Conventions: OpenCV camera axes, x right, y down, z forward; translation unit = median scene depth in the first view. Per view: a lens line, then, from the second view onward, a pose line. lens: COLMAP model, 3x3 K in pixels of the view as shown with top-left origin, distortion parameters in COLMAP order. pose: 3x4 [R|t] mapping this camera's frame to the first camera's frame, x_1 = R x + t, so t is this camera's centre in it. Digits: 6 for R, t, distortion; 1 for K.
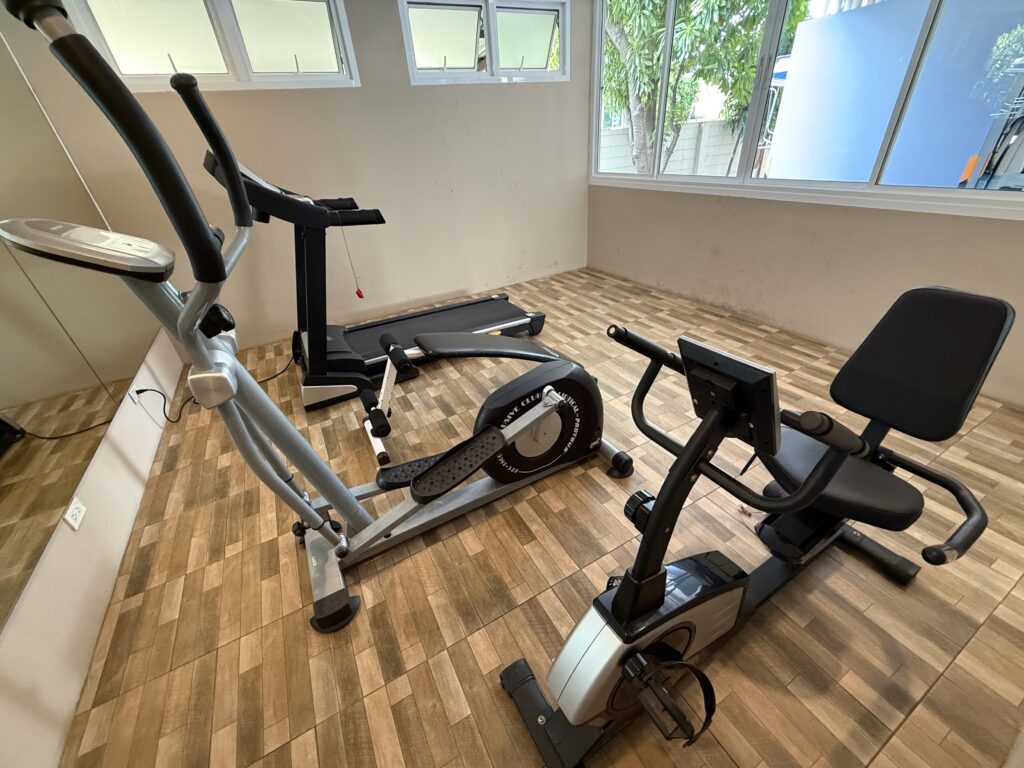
lens RADIAL K [[407.4, 0, 512.7], [0, 407.4, 385.4], [0, 0, 1]] dist [0.001160, 0.000187]
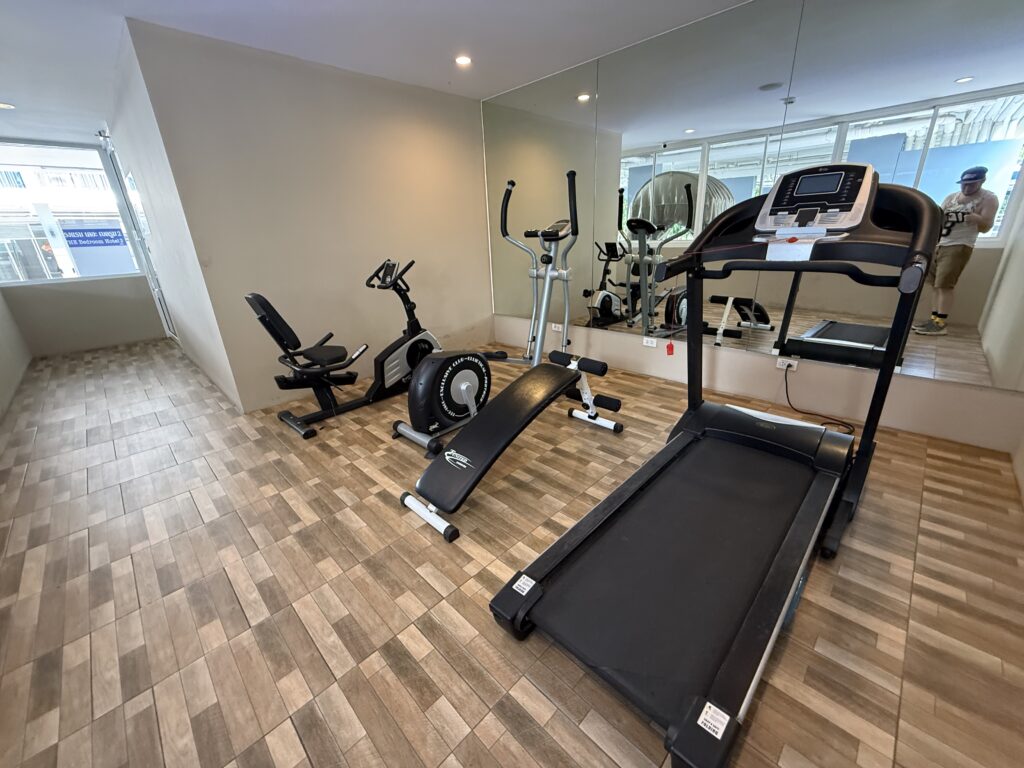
lens RADIAL K [[407.4, 0, 513.2], [0, 407.4, 381.0], [0, 0, 1]] dist [0.001160, 0.000187]
pose [[-0.953983, 0.200988, -0.222532, 0.129468], [-0.051790, 0.620527, 0.782473, -0.775066], [0.295355, 0.757991, -0.581563, 1.347121]]
